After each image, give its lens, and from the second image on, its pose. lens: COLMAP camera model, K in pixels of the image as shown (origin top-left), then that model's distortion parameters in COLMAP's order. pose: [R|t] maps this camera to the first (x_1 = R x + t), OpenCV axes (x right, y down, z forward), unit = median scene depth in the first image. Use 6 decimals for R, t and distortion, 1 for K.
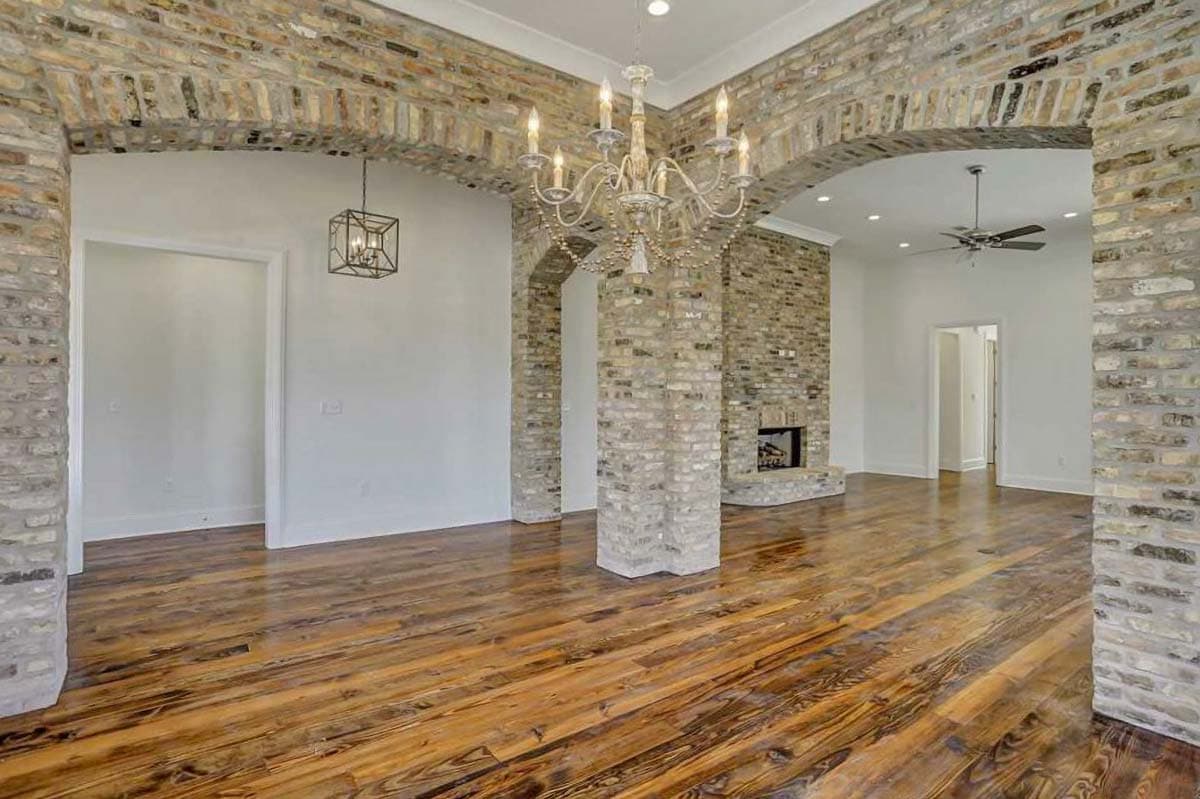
lens RADIAL K [[604.3, 0, 610.5], [0, 604.3, 392.9], [0, 0, 1]] dist [-0.018567, 0.000982]
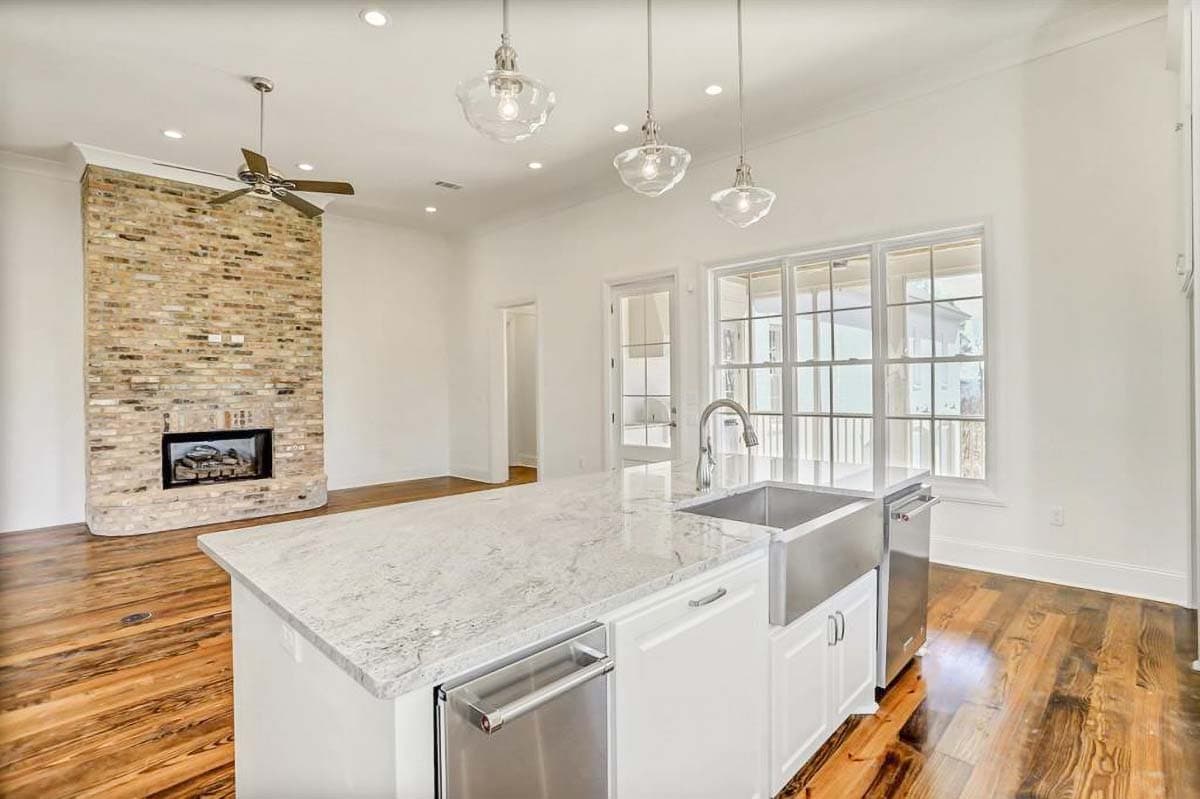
lens RADIAL K [[591.0, 0, 605.0], [0, 591.0, 385.8], [0, 0, 1]] dist [-0.057673, 0.027492]
pose [[0.988921, -0.017004, 0.147464, 0.742222], [0.016355, 0.999851, 0.005610, 0.001524], [-0.147538, -0.003136, 0.989051, 0.178723]]
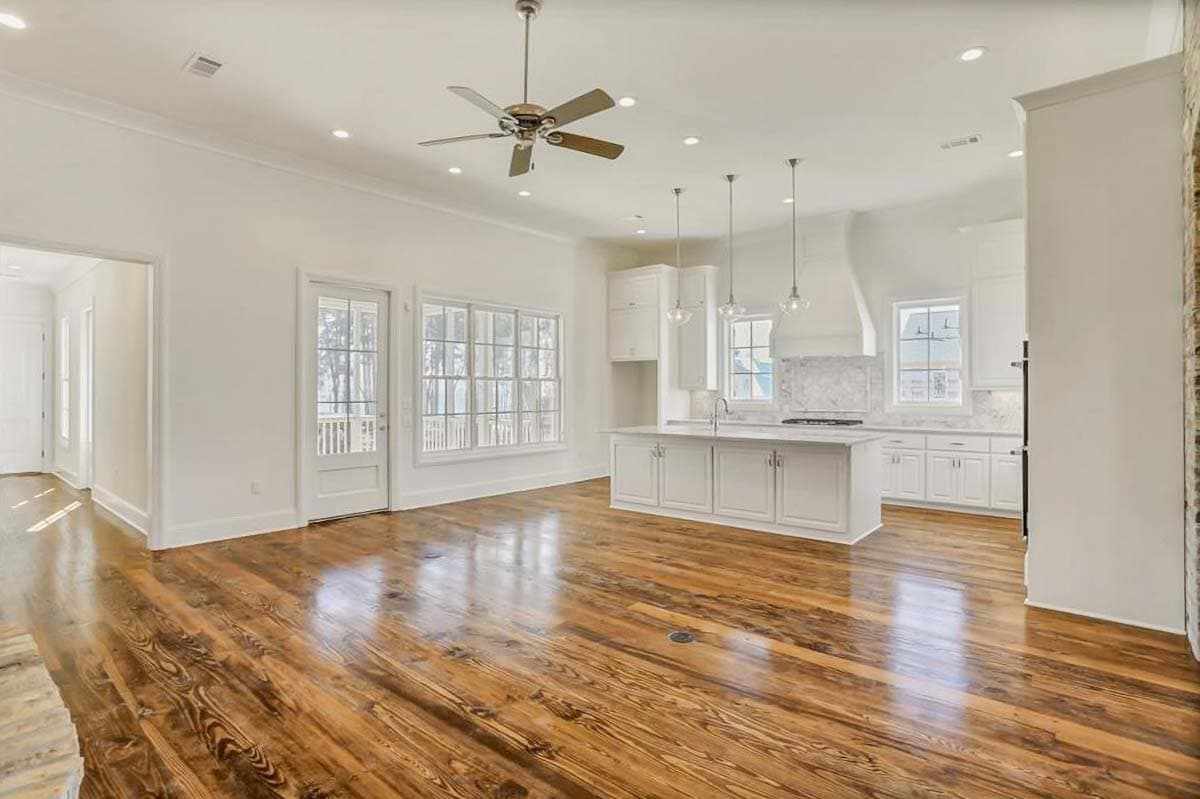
lens RADIAL K [[591.0, 0, 604.2], [0, 591.0, 395.4], [0, 0, 1]] dist [-0.057673, 0.027492]
pose [[-0.209667, -0.012413, 0.977694, 0.020712], [-0.002973, 0.999923, 0.012058, -0.000617], [-0.977768, -0.000379, -0.209687, 0.839569]]
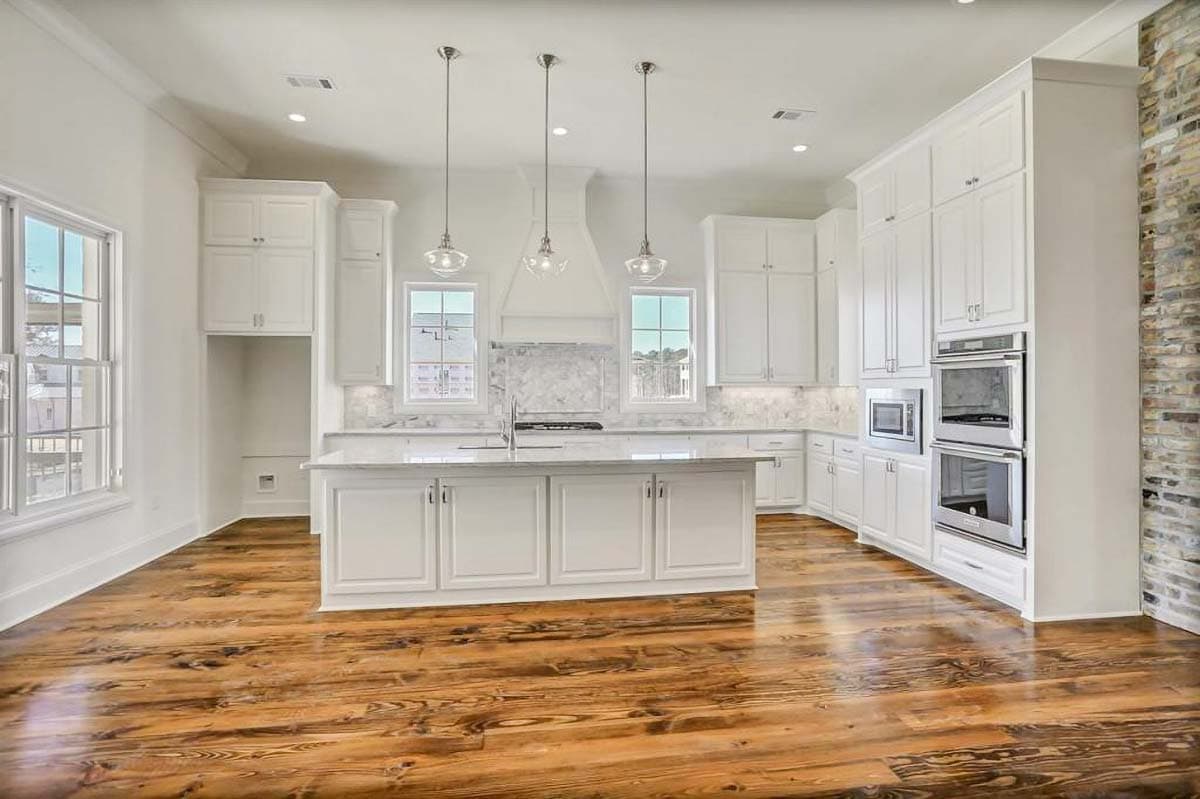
lens RADIAL K [[591.0, 0, 600.0], [0, 591.0, 385.5], [0, 0, 1]] dist [-0.057673, 0.027492]
pose [[-0.870675, -0.003443, 0.491846, 0.499674], [-0.006591, 0.999967, -0.004668, 0.004532], [-0.491814, -0.007306, -0.870669, 0.934766]]
